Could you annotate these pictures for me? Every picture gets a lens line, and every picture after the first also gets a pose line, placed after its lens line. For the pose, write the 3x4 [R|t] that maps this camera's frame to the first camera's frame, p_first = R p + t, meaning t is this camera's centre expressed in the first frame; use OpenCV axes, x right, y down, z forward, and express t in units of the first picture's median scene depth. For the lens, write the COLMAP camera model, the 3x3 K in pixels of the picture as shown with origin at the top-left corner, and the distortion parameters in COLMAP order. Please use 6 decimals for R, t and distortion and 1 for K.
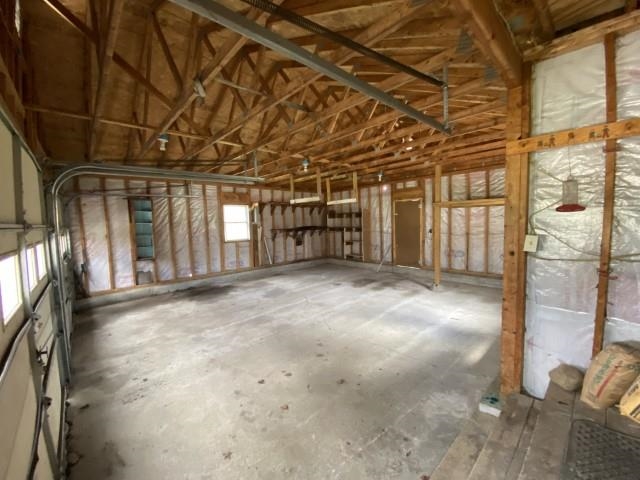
lens RADIAL K [[261.6, 0, 320.0], [0, 261.6, 240.0], [0, 0, 1]] dist [0.010308, -0.000513]
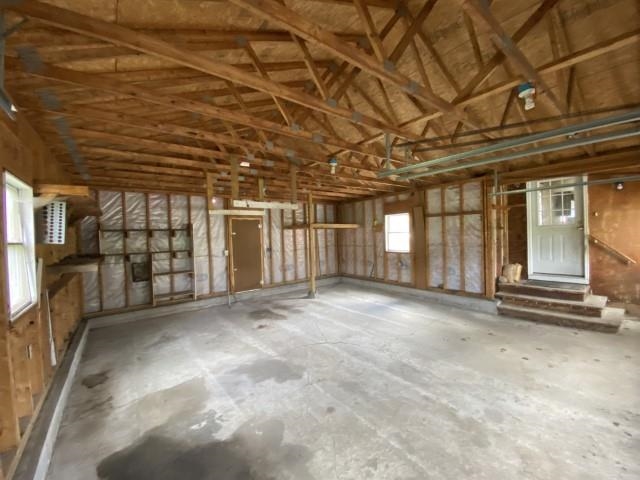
lens RADIAL K [[261.6, 0, 320.0], [0, 261.6, 240.0], [0, 0, 1]] dist [0.010308, -0.000513]
pose [[0.065807, 0.001863, 0.997831, -0.864592], [0.095736, 0.995373, -0.008172, -0.065061], [-0.993229, 0.096066, 0.065324, 1.020289]]
